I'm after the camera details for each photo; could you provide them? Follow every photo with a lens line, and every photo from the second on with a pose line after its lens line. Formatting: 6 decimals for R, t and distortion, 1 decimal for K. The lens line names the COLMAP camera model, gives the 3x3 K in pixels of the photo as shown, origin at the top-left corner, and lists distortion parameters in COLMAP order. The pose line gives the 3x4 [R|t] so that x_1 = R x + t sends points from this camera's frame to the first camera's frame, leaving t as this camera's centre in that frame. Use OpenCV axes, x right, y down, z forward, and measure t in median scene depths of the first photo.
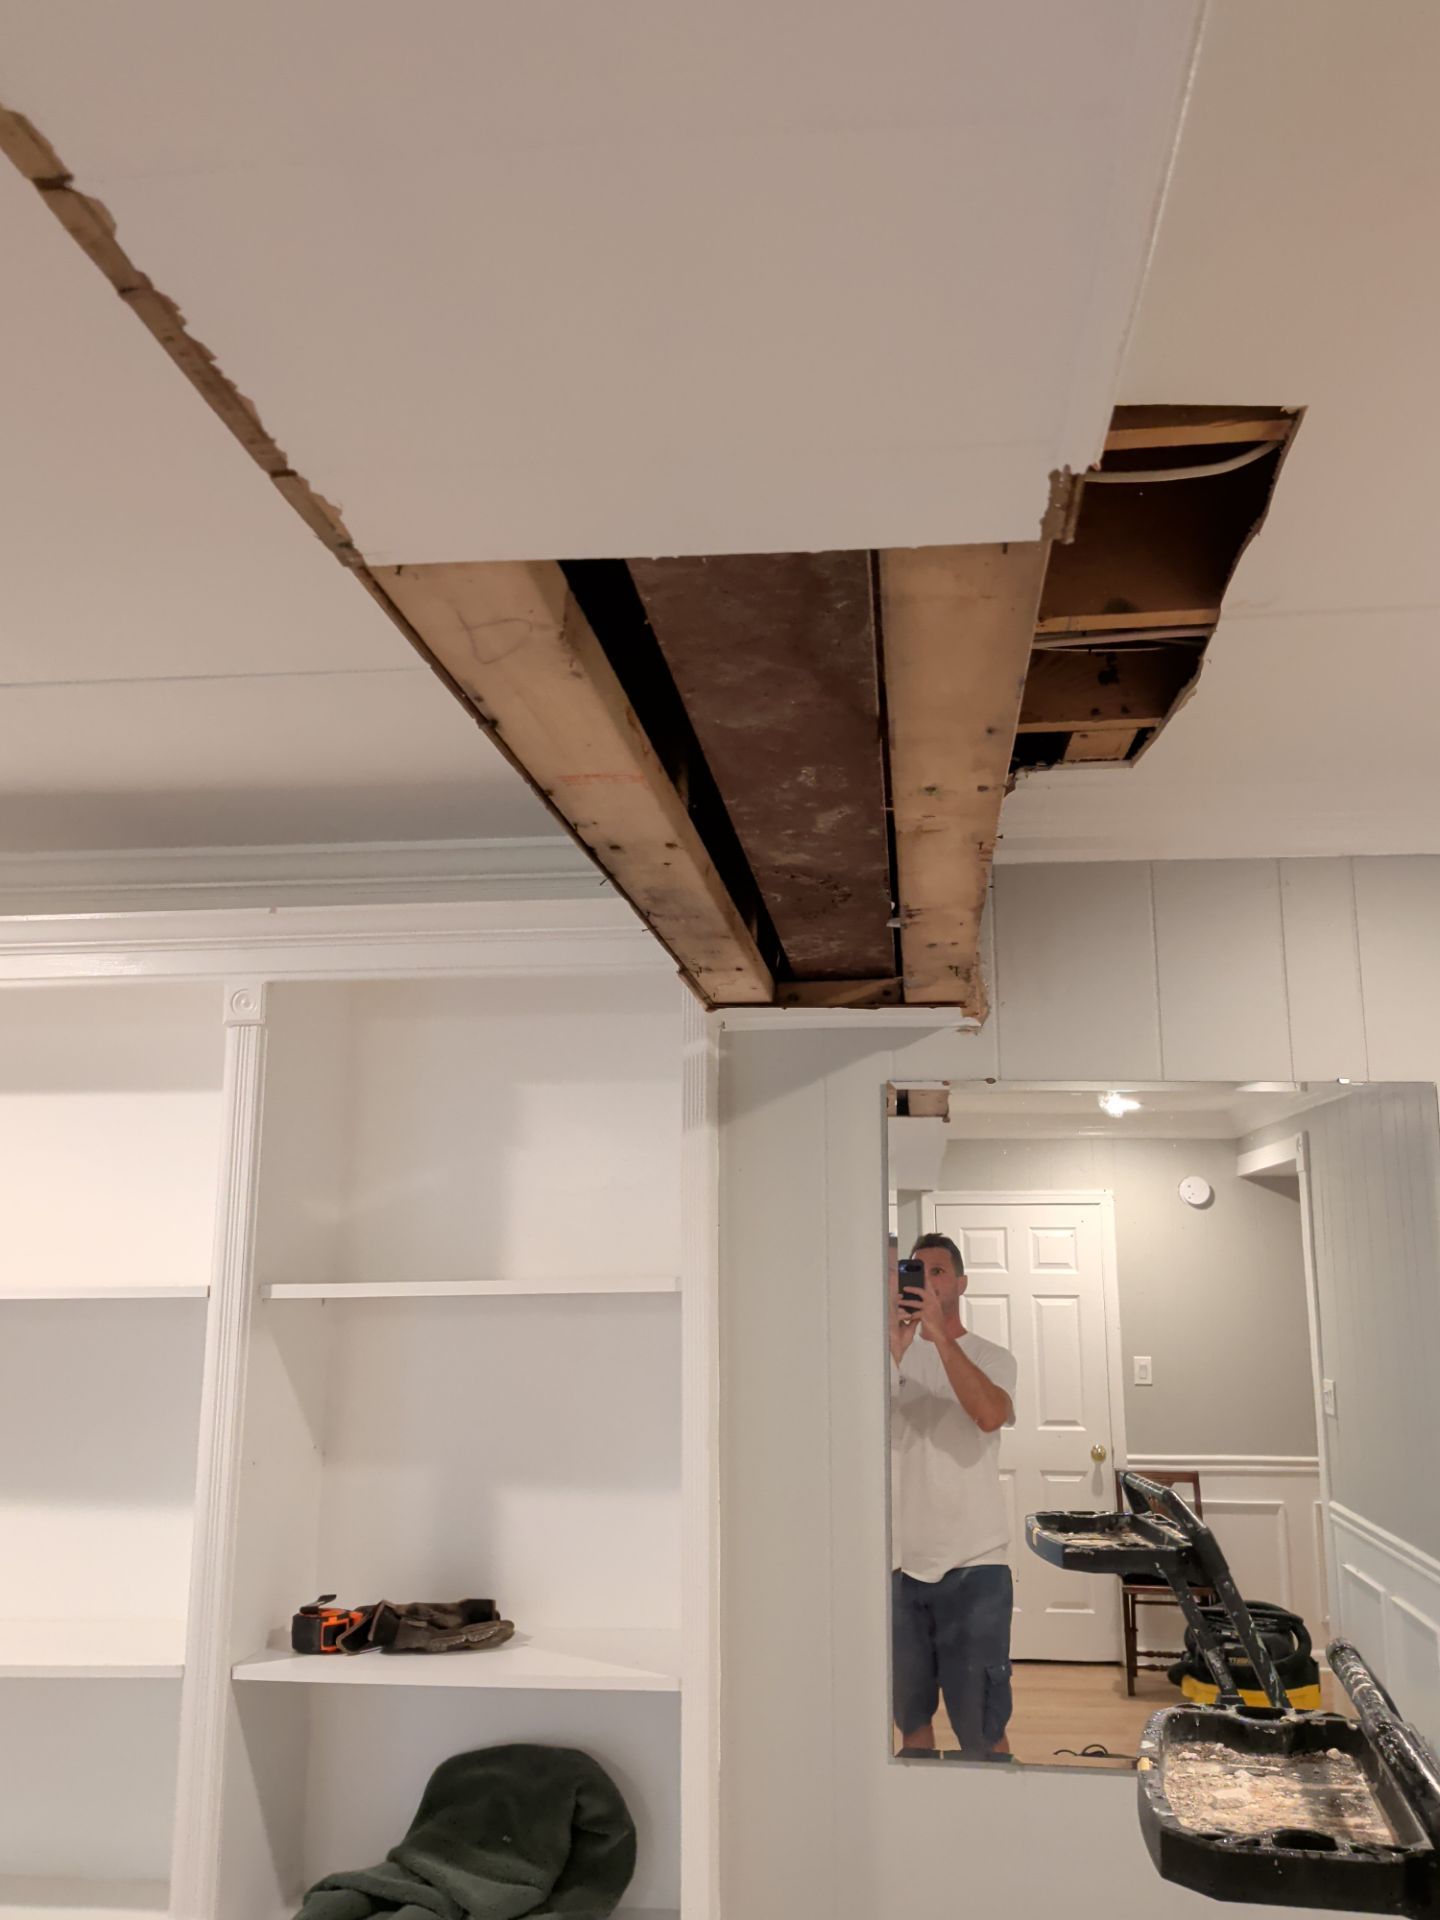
lens RADIAL K [[1586.9, 0, 714.3], [0, 1586.9, 957.5], [0, 0, 1]] dist [0.081904, -0.127226]
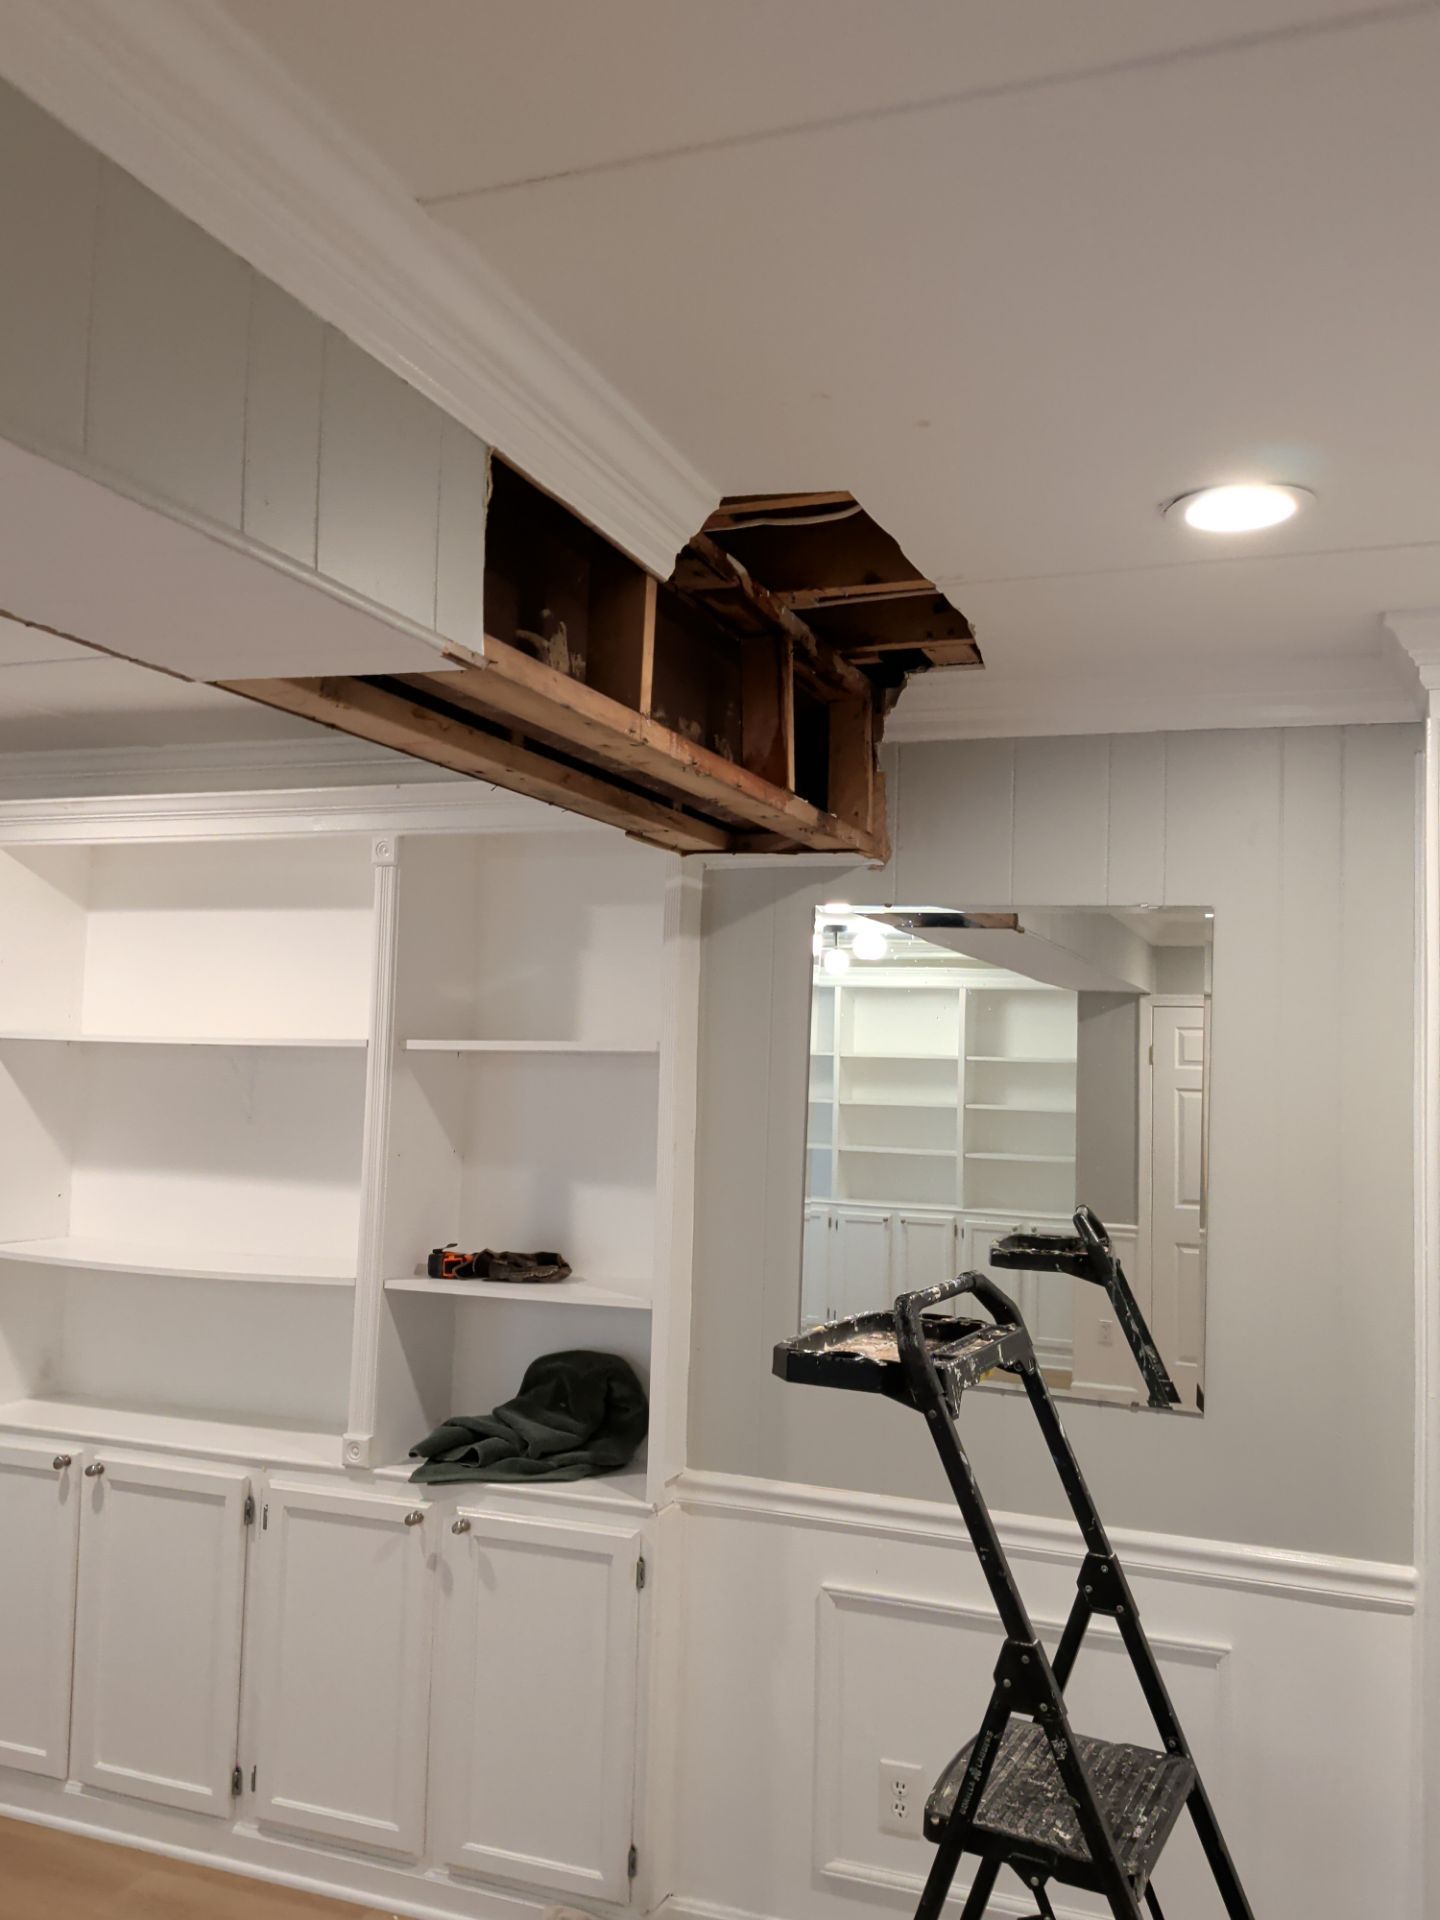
lens RADIAL K [[1586.9, 0, 728.0], [0, 1586.9, 955.9], [0, 0, 1]] dist [0.081904, -0.127226]
pose [[0.970391, 0.010965, -0.241291, 0.372044], [0.018650, 0.992585, 0.120110, -0.045865], [0.240818, -0.121054, 0.962991, -0.348515]]
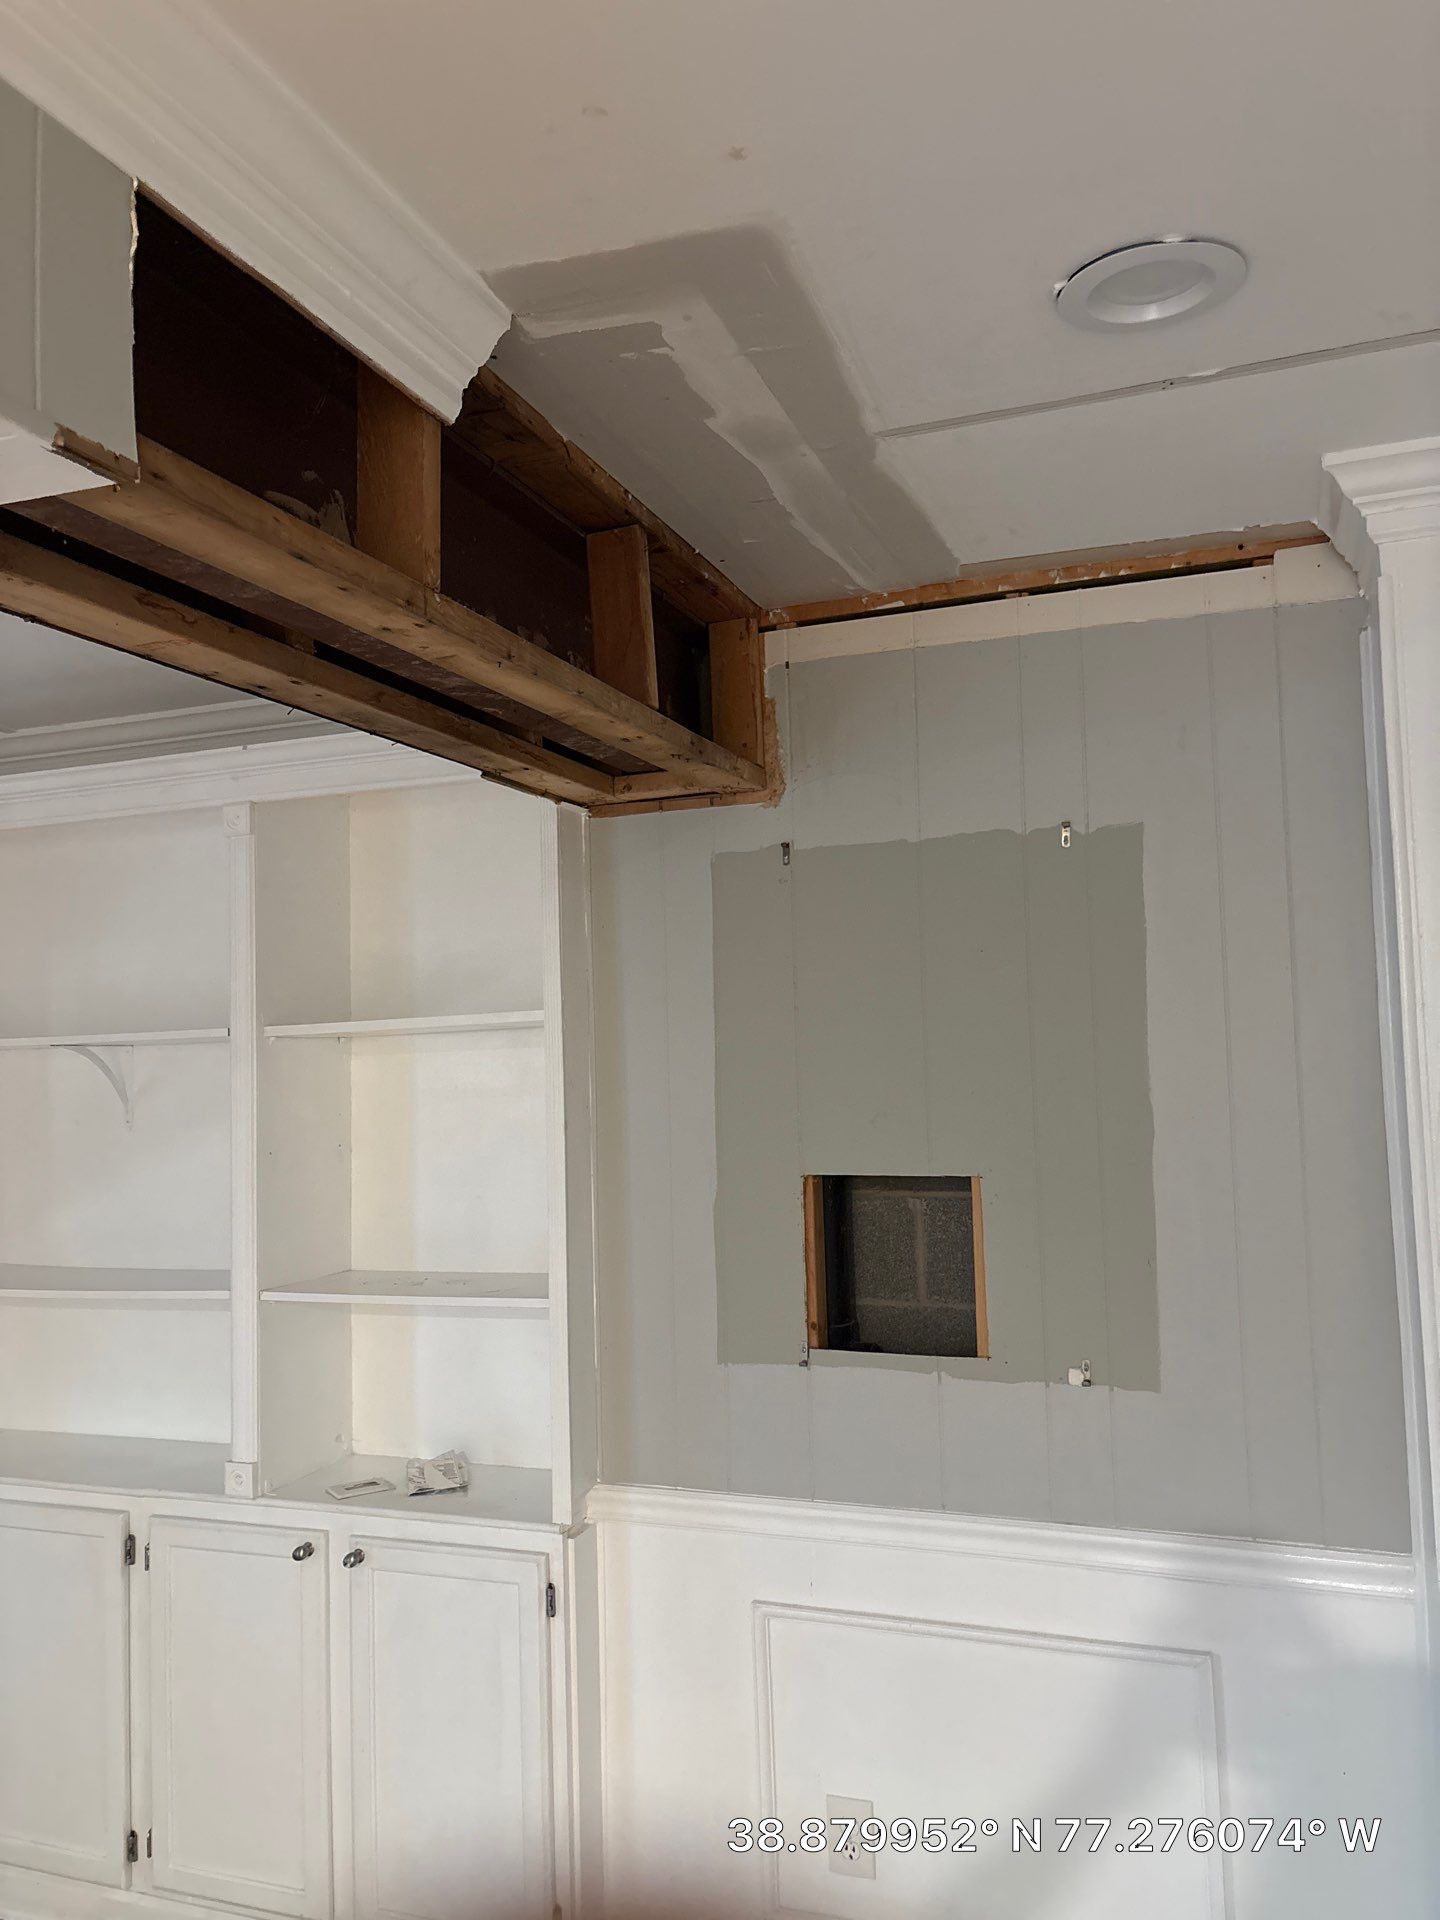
lens RADIAL K [[1455.1, 0, 717.0], [0, 1455.1, 950.7], [0, 0, 1]] dist [0.019224, -0.009774]
pose [[0.972192, -0.043840, -0.230046, 0.378673], [0.073105, 0.990045, 0.120276, 0.020845], [0.222483, -0.133749, 0.965719, -0.101625]]
